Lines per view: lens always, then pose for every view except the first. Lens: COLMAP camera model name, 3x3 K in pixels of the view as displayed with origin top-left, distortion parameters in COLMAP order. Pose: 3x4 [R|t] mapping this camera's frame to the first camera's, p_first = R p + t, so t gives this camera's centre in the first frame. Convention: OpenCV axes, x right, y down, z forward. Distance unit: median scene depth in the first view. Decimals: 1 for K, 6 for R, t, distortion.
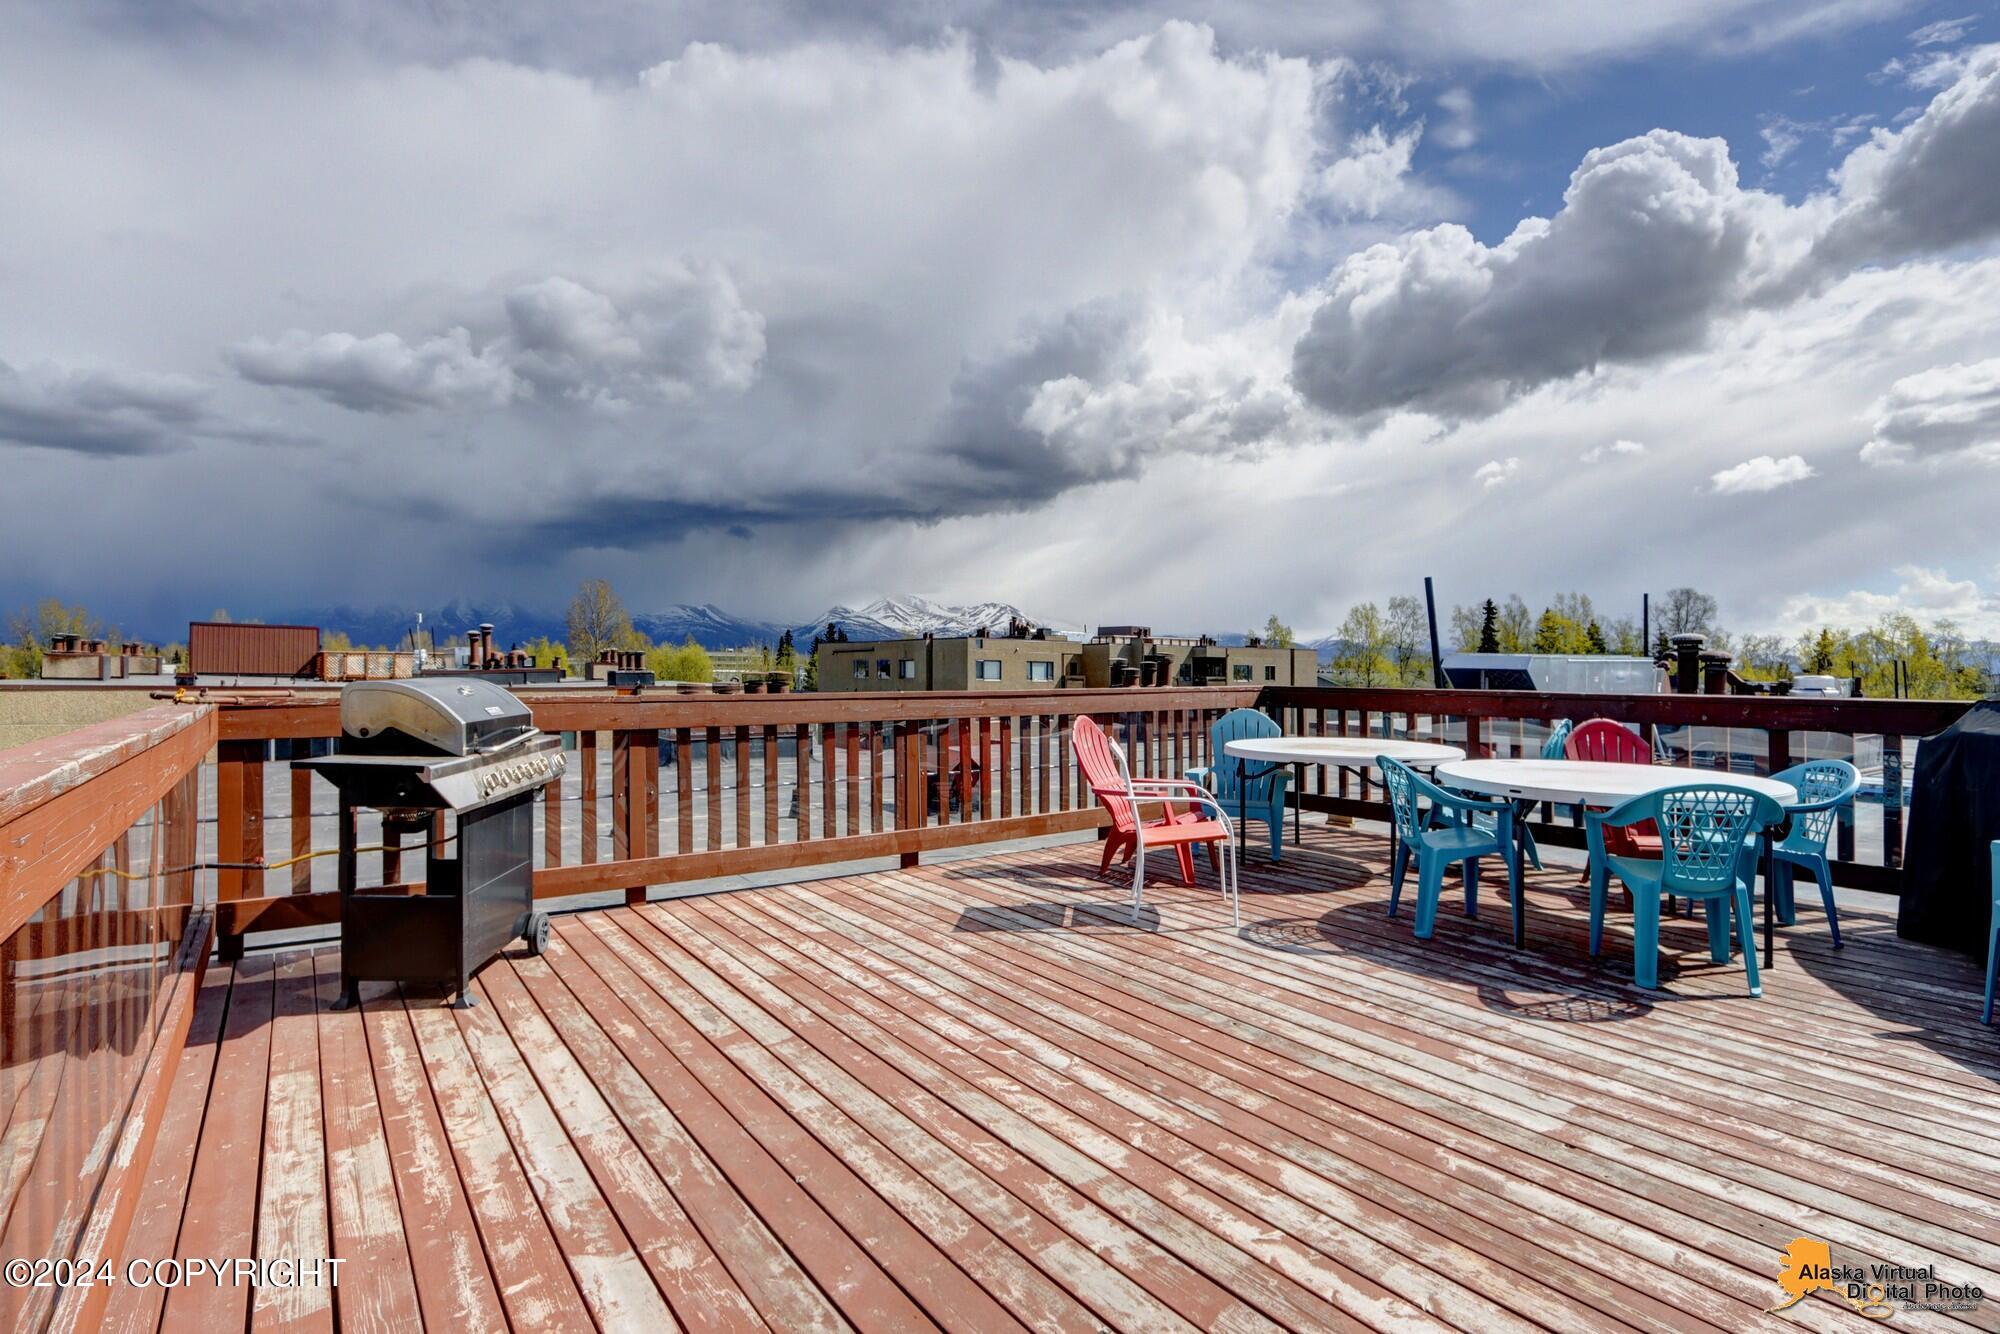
lens RADIAL K [[914.6, 0, 949.0], [0, 914.6, 681.4], [0, 0, 1]] dist [-0.001064, 0.000059]
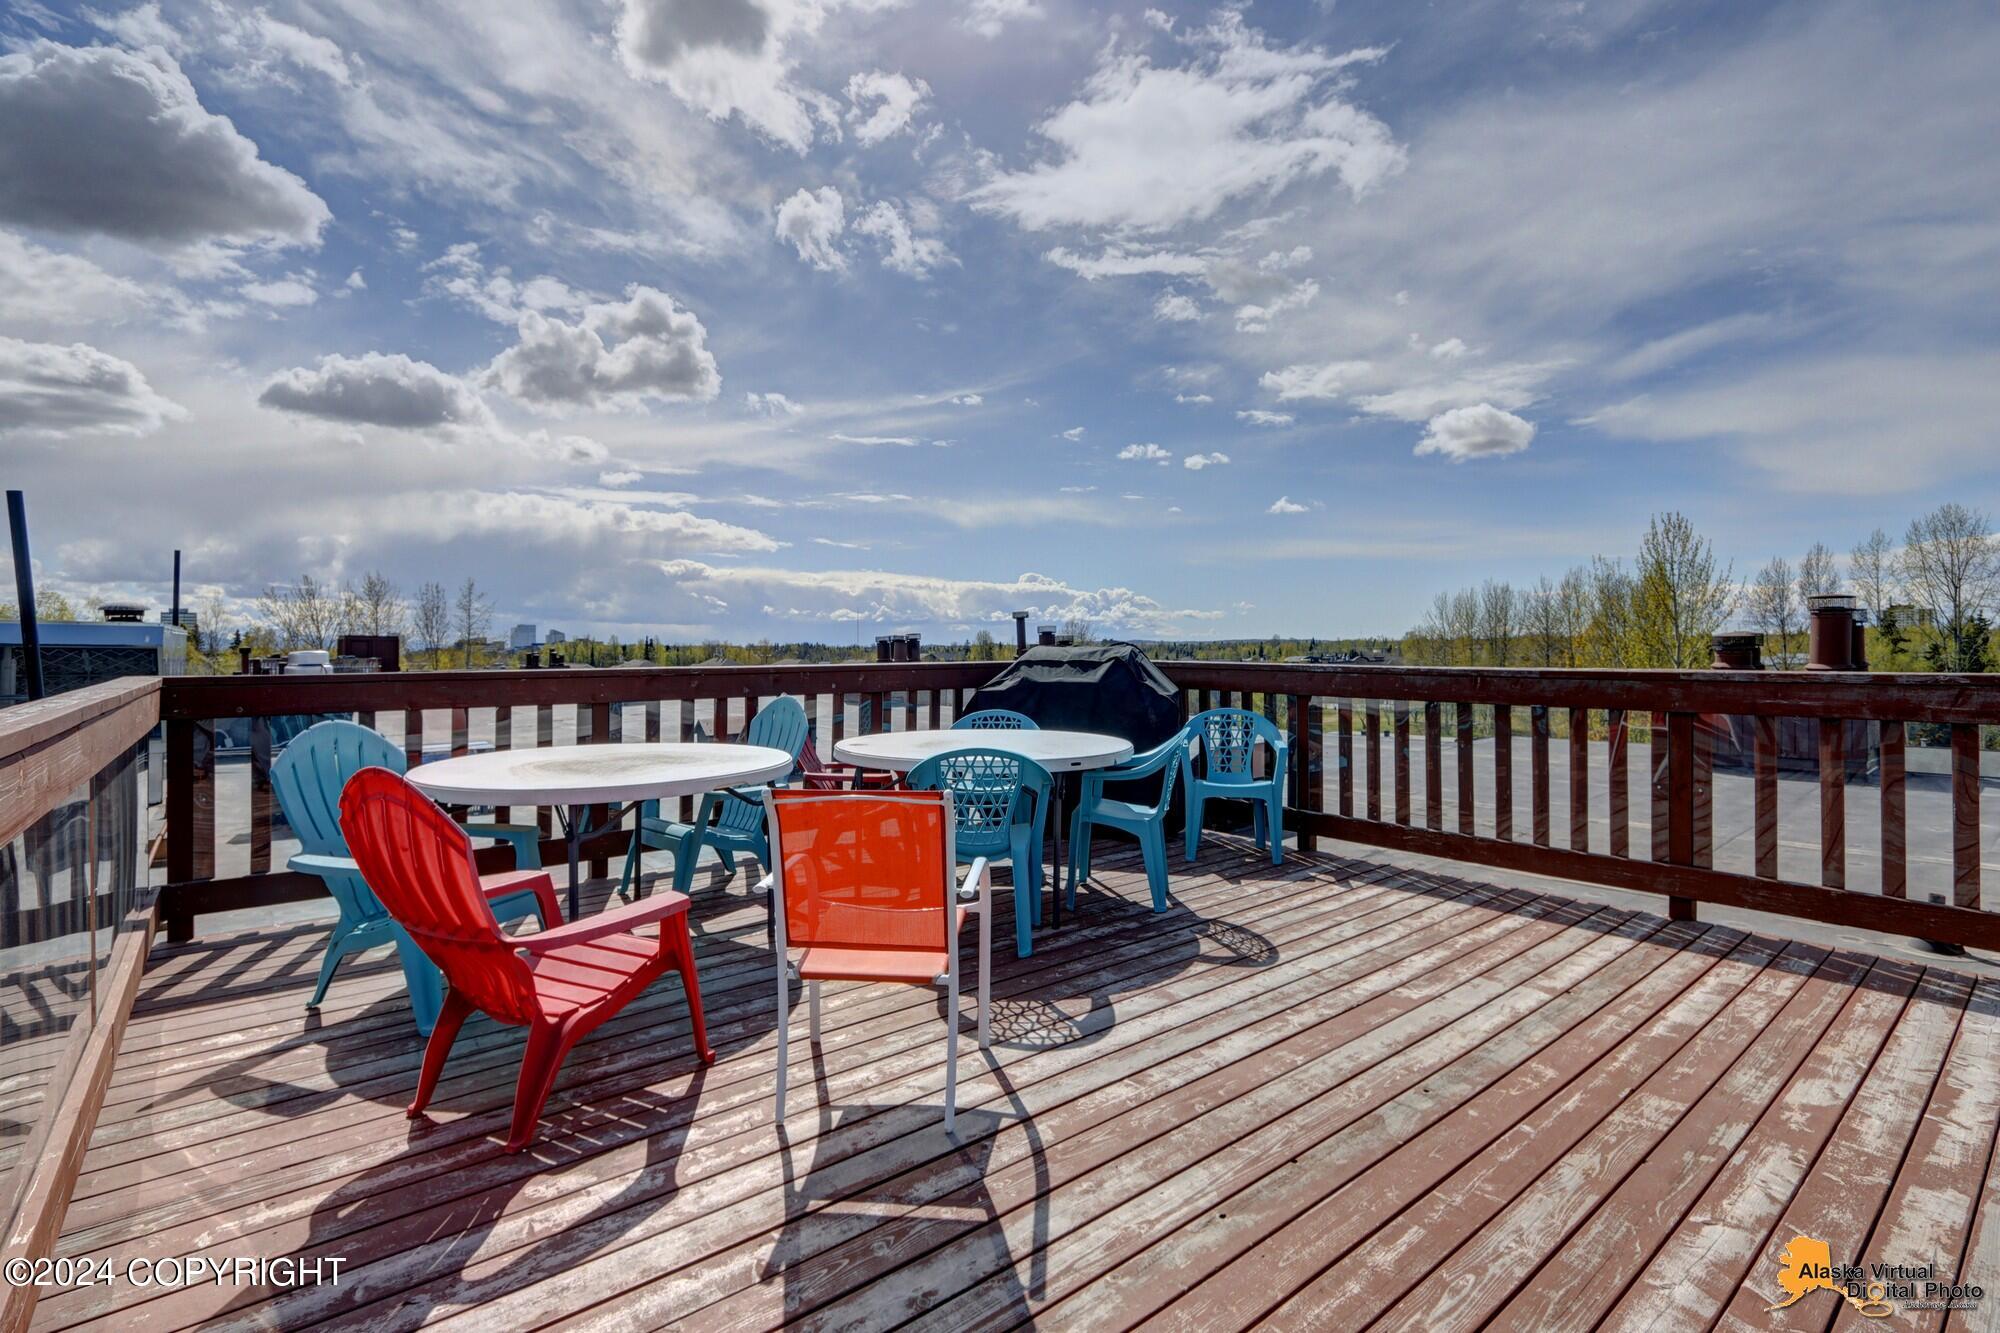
lens RADIAL K [[964.4, 0, 1062.5], [0, 964.4, 654.0], [0, 0, 1]] dist [-0.003092, 0.000098]
pose [[-0.108742, -0.011765, 0.994000, -0.413408], [0.020501, 0.999691, 0.014076, 0.001030], [-0.993859, 0.021909, -0.108467, 1.311853]]
